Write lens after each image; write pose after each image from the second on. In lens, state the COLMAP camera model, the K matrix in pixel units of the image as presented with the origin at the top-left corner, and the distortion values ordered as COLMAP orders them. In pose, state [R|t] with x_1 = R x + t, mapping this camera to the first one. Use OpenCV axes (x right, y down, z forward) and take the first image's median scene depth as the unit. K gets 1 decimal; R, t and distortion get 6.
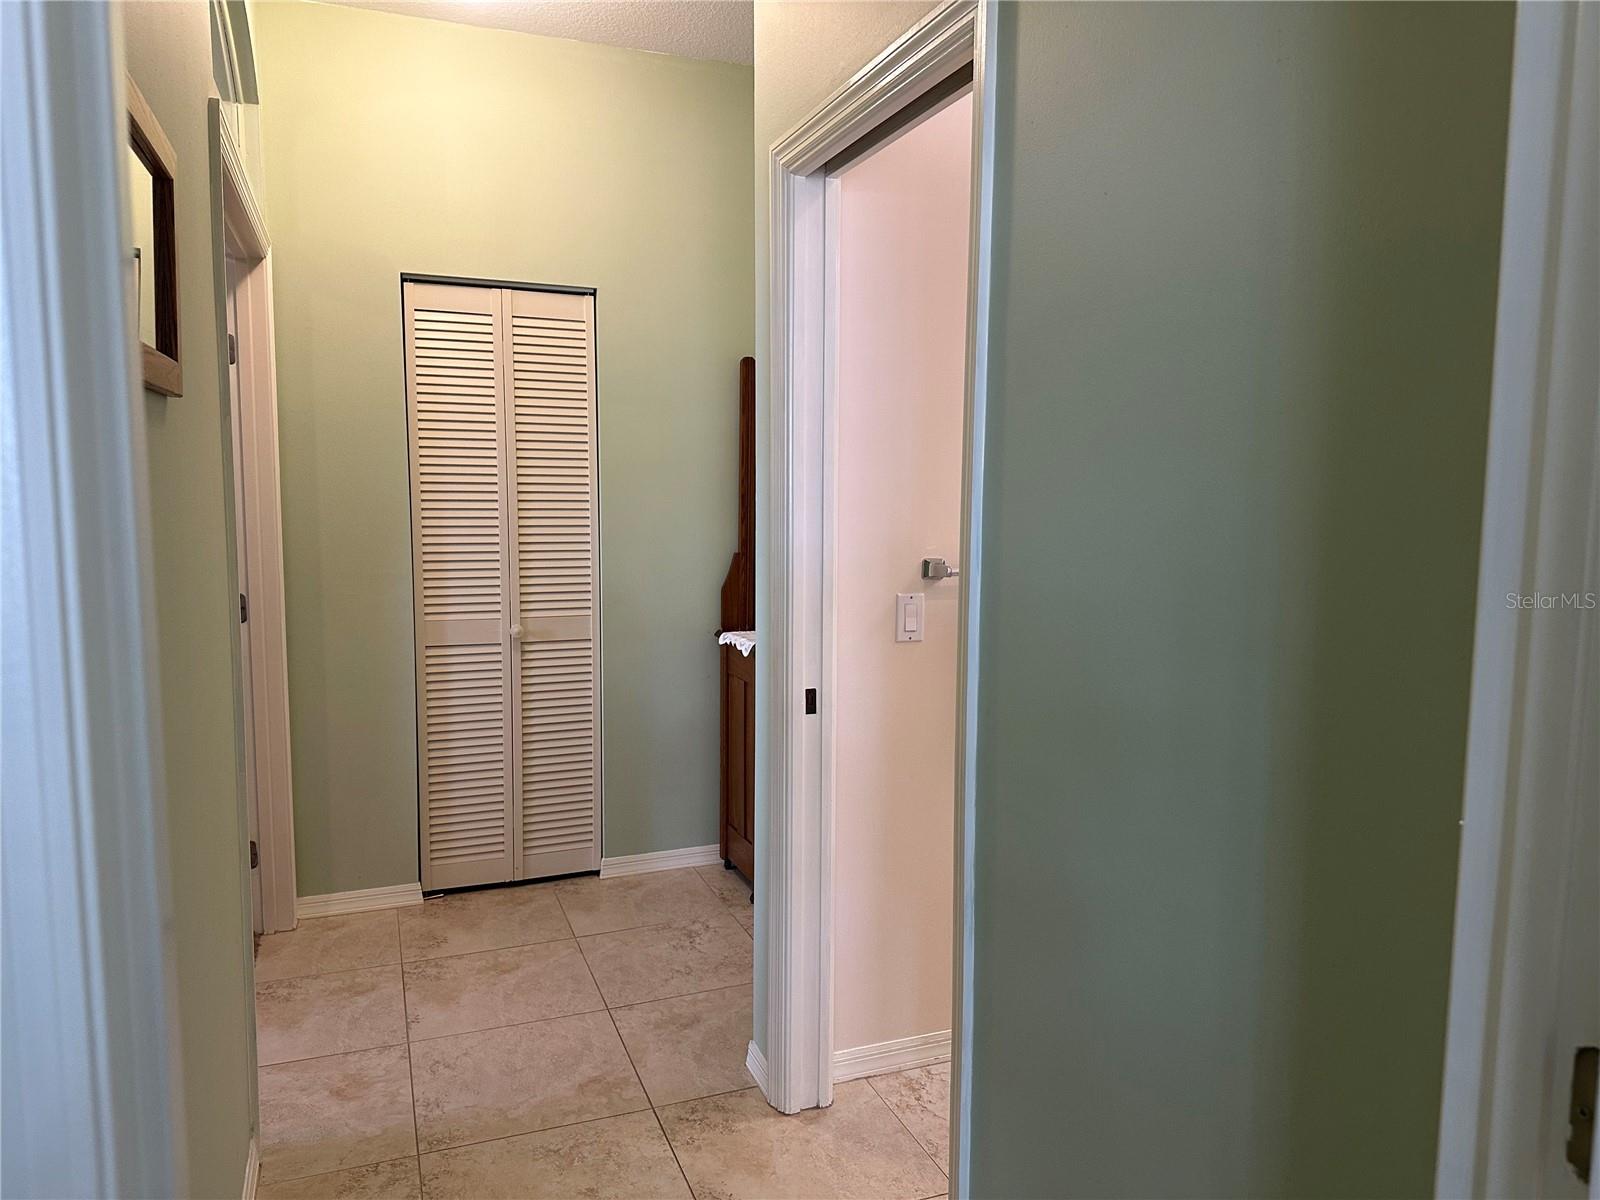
lens RADIAL K [[1117.5, 0, 795.7], [0, 1117.5, 607.8], [0, 0, 1]] dist [0.001589, -0.001590]
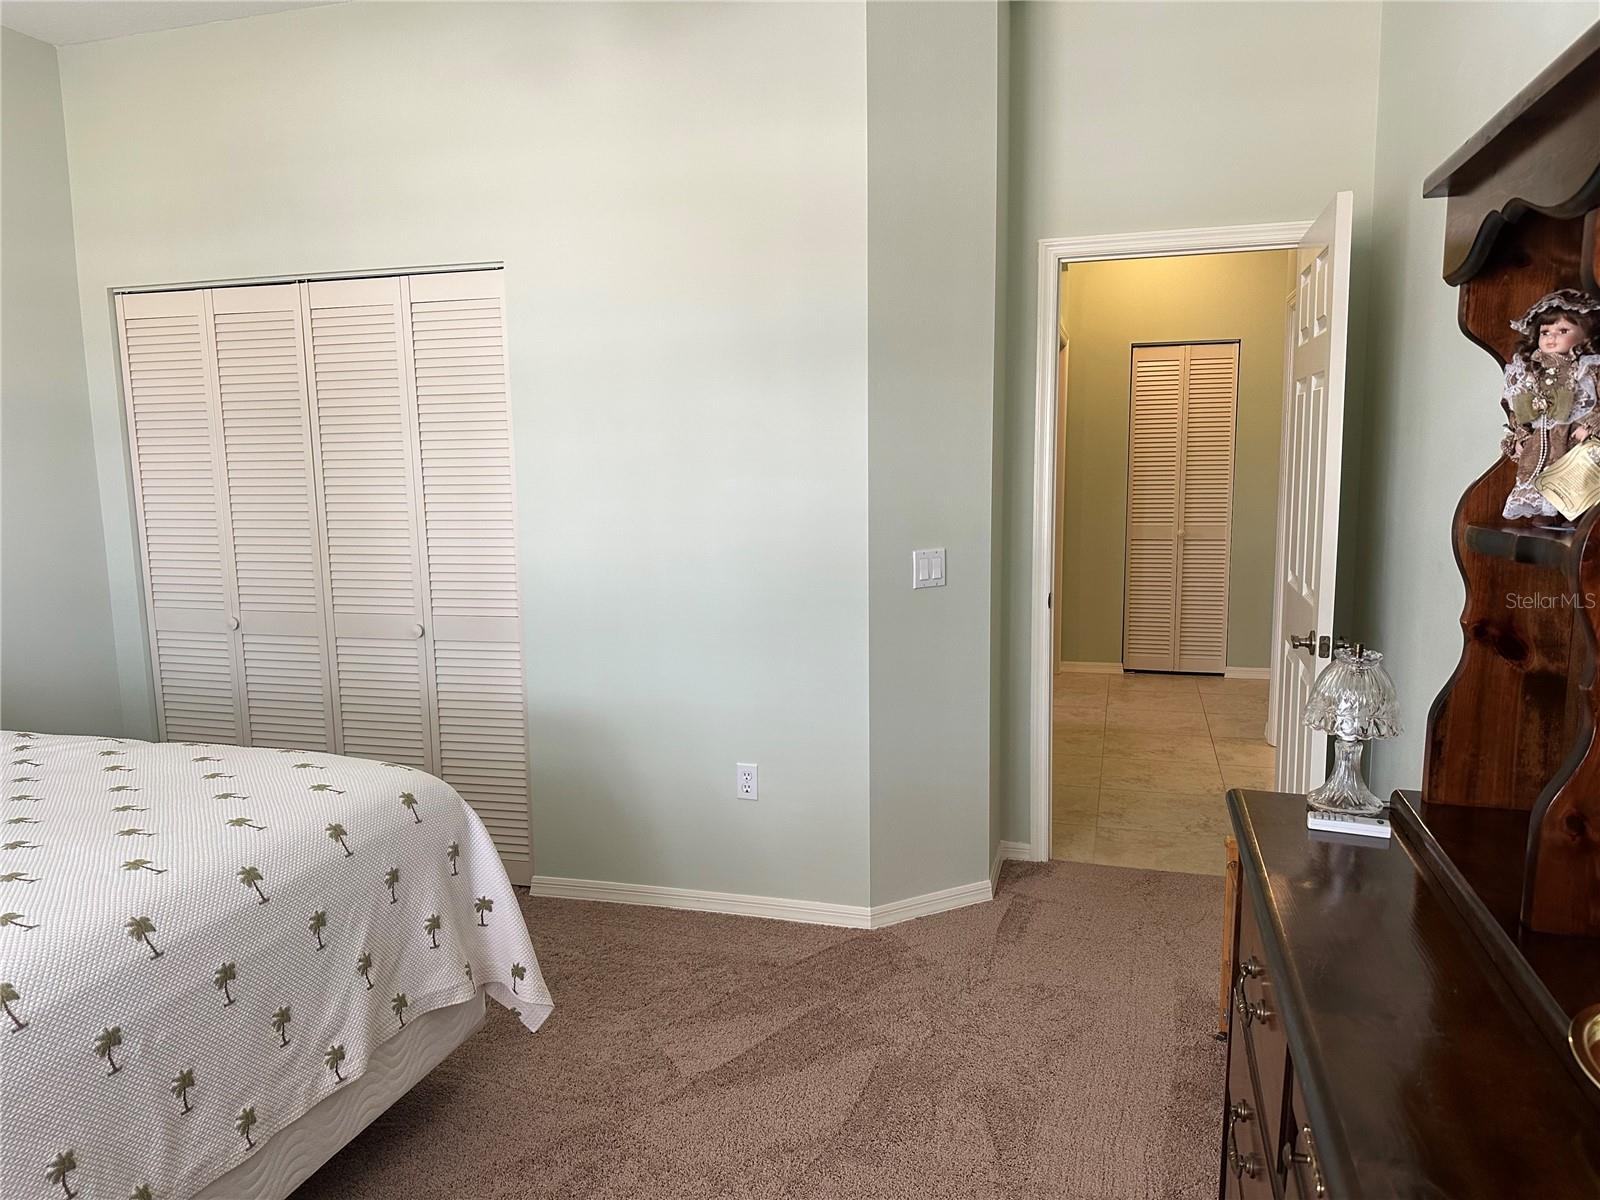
lens RADIAL K [[1163.2, 0, 800.0], [0, 1163.2, 600.0], [0, 0, 1]] dist [-0.005122, -0.002288]
pose [[0.799136, 0.056346, -0.598504, 0.403755], [-0.043154, 0.998406, 0.036374, 0.088530], [0.599600, -0.003240, 0.800293, -0.920203]]
